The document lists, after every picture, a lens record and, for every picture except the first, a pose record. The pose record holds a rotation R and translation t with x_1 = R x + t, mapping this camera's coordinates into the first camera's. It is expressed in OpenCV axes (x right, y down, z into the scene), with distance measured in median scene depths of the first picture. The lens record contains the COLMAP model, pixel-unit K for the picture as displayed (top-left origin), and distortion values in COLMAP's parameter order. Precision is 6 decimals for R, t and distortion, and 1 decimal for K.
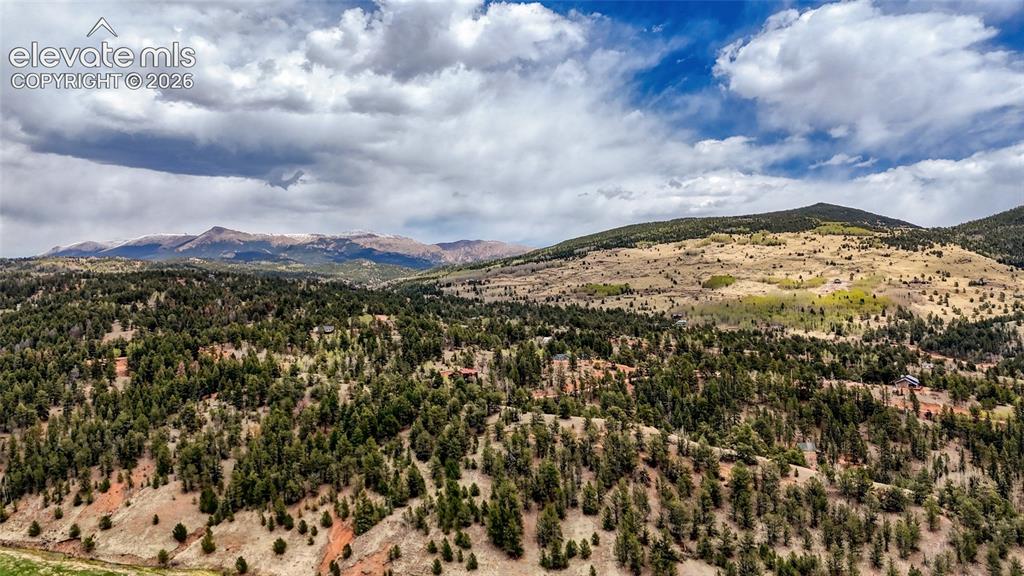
lens RADIAL K [[745.9, 0, 512.7], [0, 745.9, 289.3], [0, 0, 1]] dist [0.057152, -0.051289]
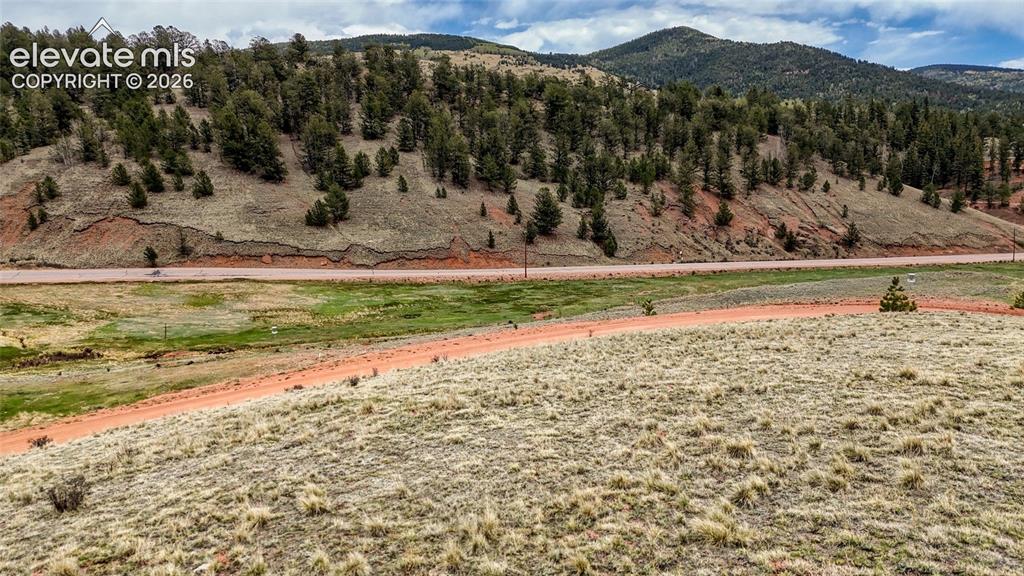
lens RADIAL K [[745.9, 0, 512.7], [0, 745.9, 289.3], [0, 0, 1]] dist [0.057152, -0.051289]
pose [[0.893506, -0.076112, 0.442555, -0.089753], [-0.008815, 0.982368, 0.186748, 0.279834], [-0.448966, -0.170762, 0.877081, 0.286896]]
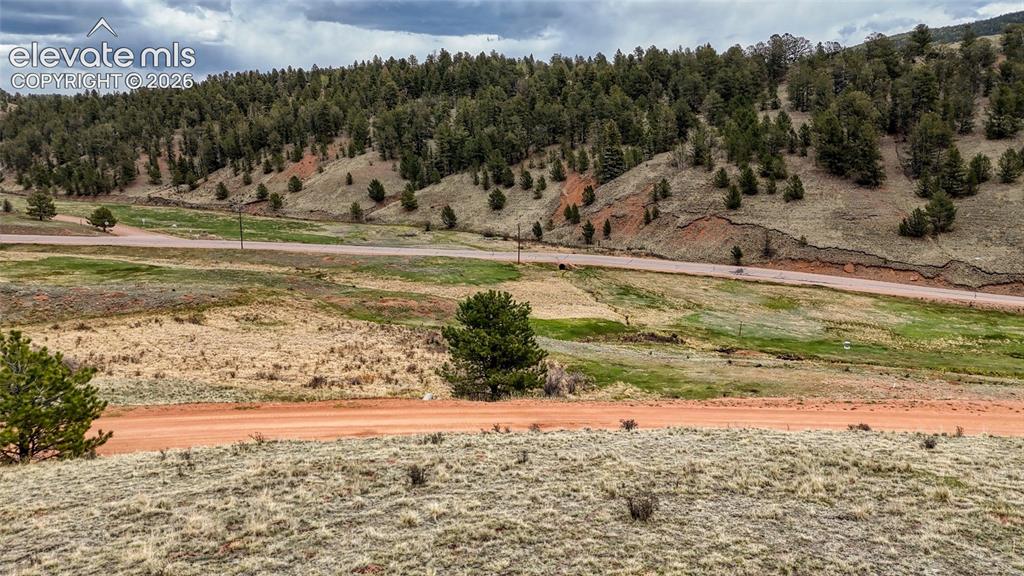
lens RADIAL K [[745.9, 0, 512.7], [0, 745.9, 289.3], [0, 0, 1]] dist [0.057152, -0.051289]
pose [[0.961667, 0.049713, -0.269676, -0.089696], [0.002319, 0.981920, 0.189281, 0.276957], [0.274210, -0.182650, 0.944165, 0.287208]]
